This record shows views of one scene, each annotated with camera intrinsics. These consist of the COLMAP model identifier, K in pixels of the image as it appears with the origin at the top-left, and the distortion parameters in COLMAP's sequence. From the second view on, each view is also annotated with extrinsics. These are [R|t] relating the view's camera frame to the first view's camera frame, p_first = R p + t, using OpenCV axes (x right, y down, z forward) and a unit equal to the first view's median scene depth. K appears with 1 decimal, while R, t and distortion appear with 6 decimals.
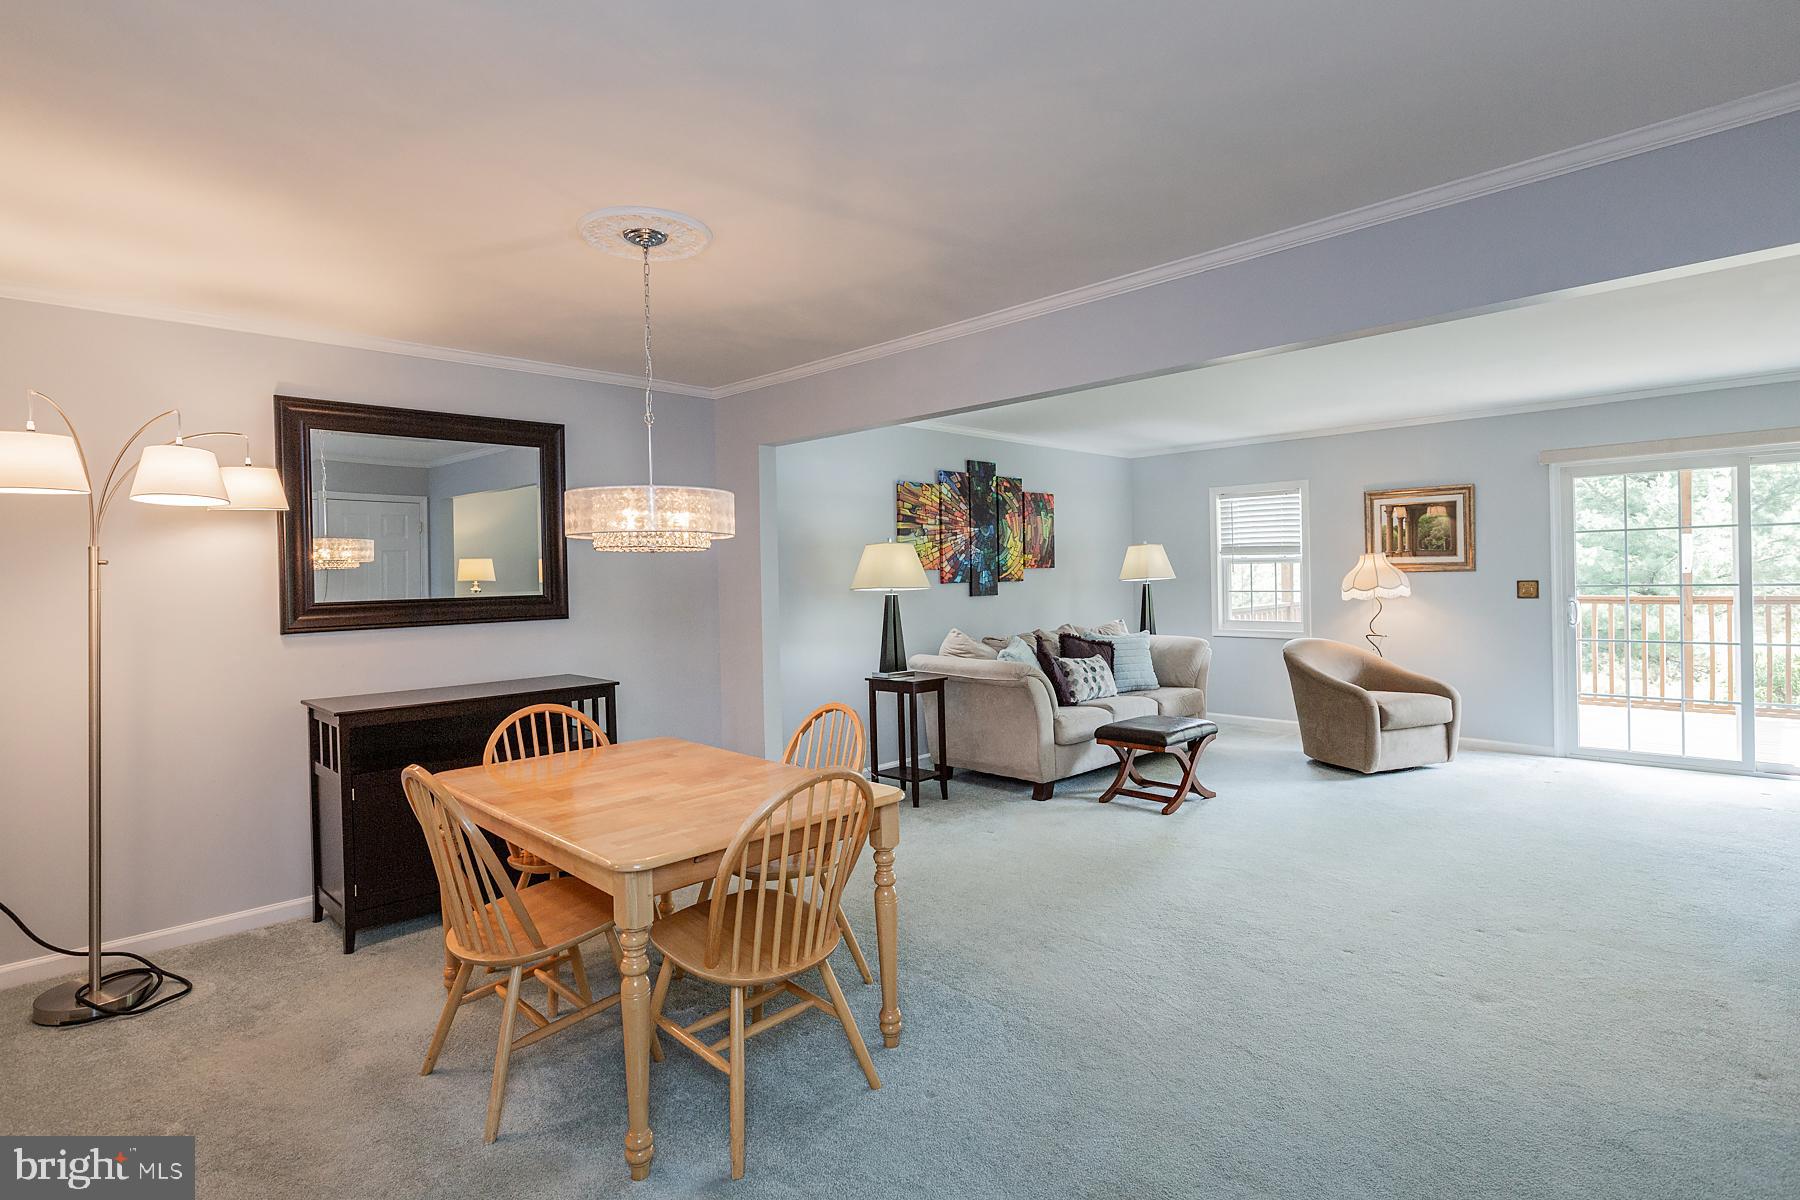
lens RADIAL K [[885.2, 0, 895.7], [0, 885.2, 584.8], [0, 0, 1]] dist [-0.001928, -0.002267]
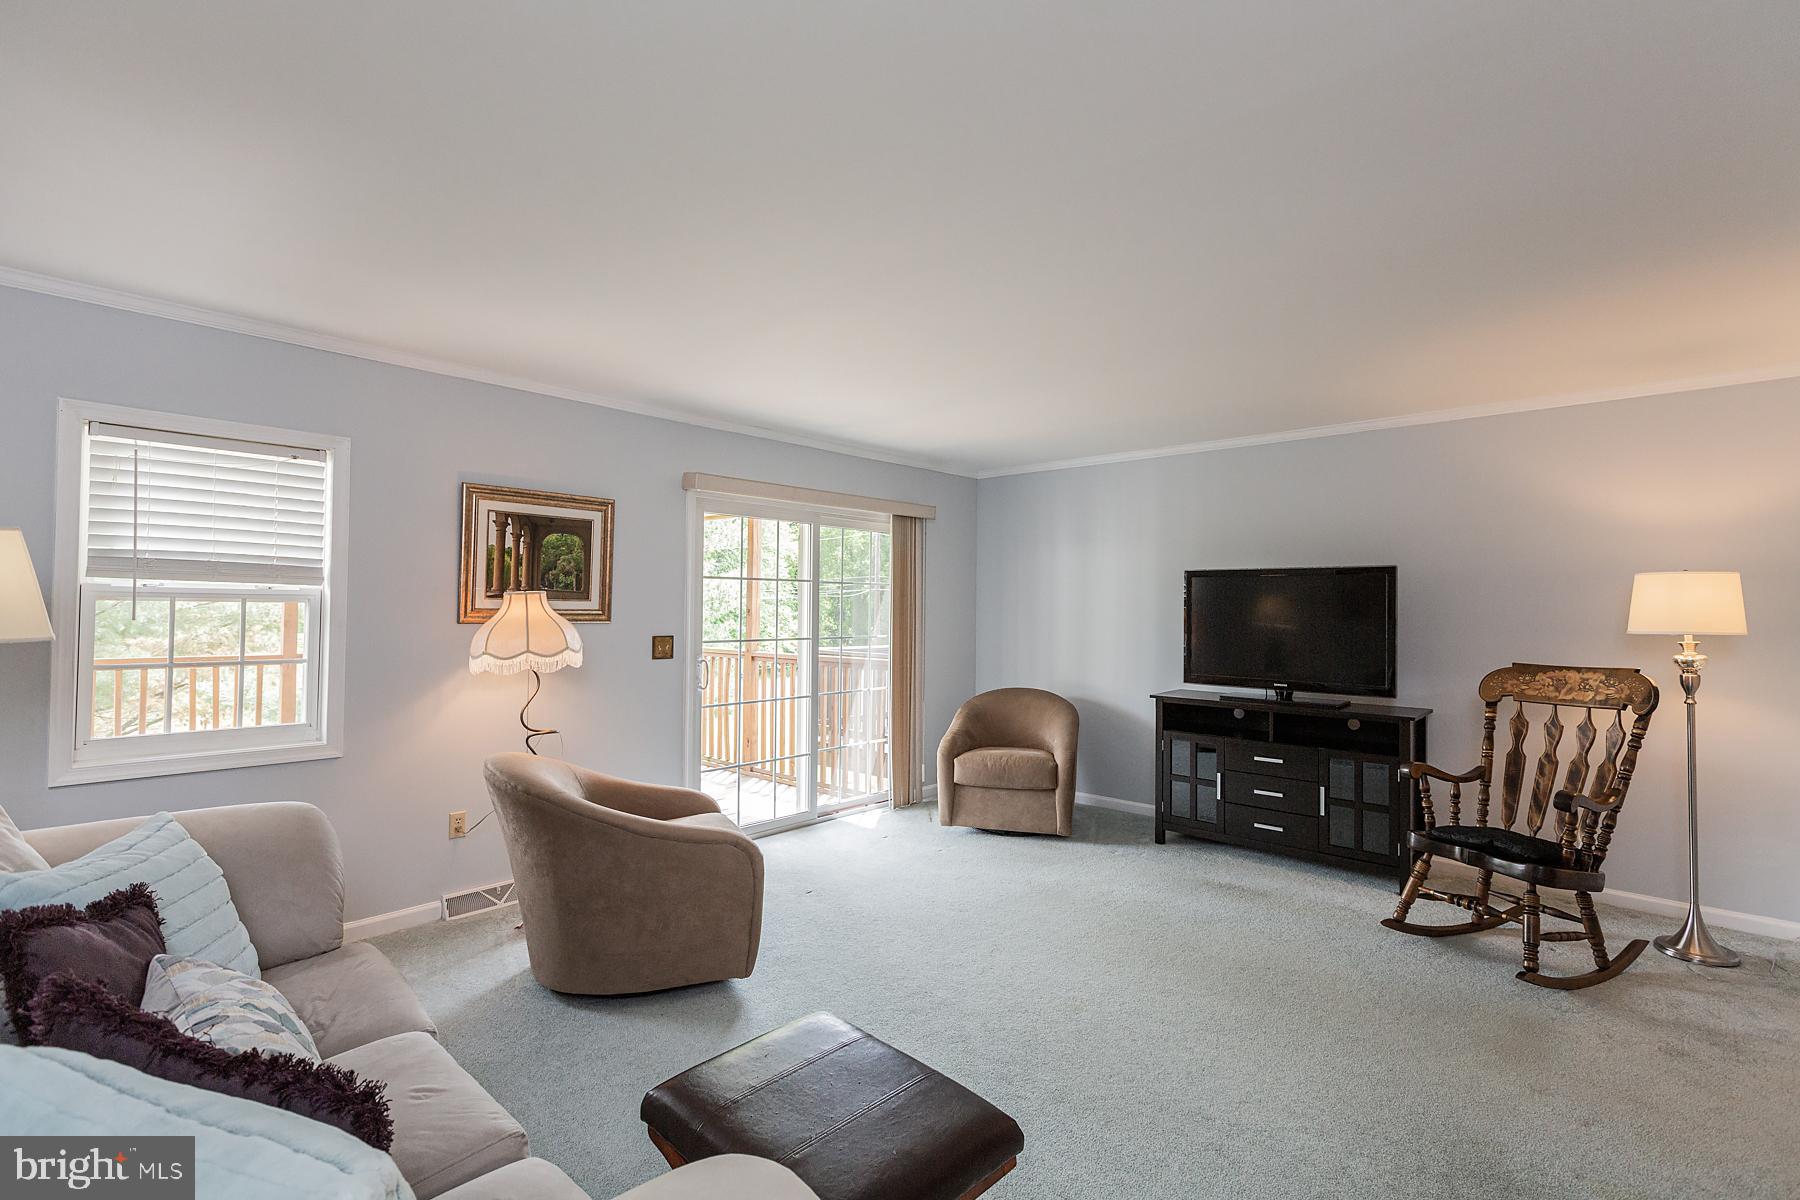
lens RADIAL K [[844.3, 0, 900.9], [0, 844.3, 592.7], [0, 0, 1]] dist [-0.002942, -0.000361]
pose [[-0.056874, 0.032530, 0.997851, -0.032749], [-0.001675, 0.999465, -0.032678, -0.018506], [-0.998380, -0.003530, -0.056789, 0.830698]]
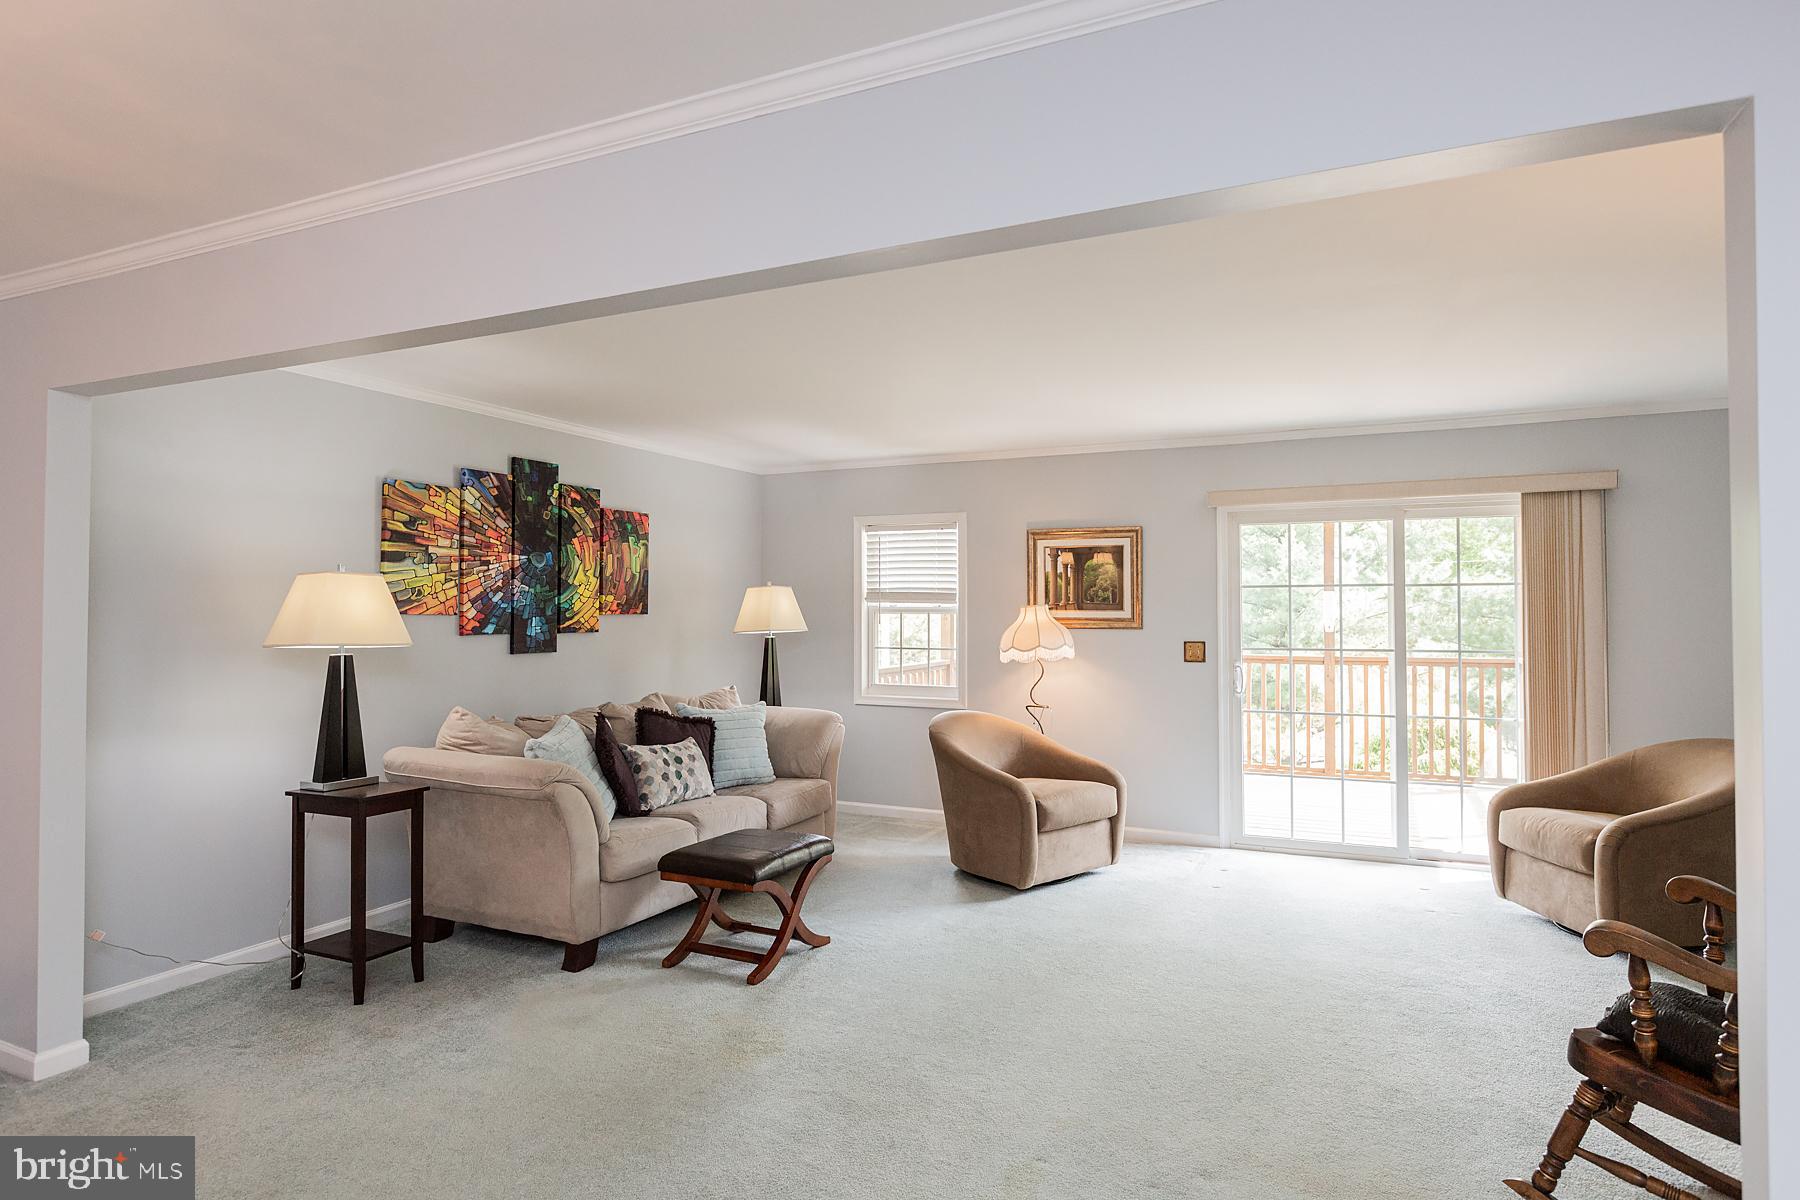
lens RADIAL K [[1001.7, 0, 897.6], [0, 1001.7, 599.8], [0, 0, 1]] dist [-0.017178, 0.000586]
pose [[0.940082, 0.024927, 0.340037, 0.110530], [-0.015870, 0.999442, -0.029390, -0.011900], [-0.340580, 0.022233, 0.939953, 0.181354]]
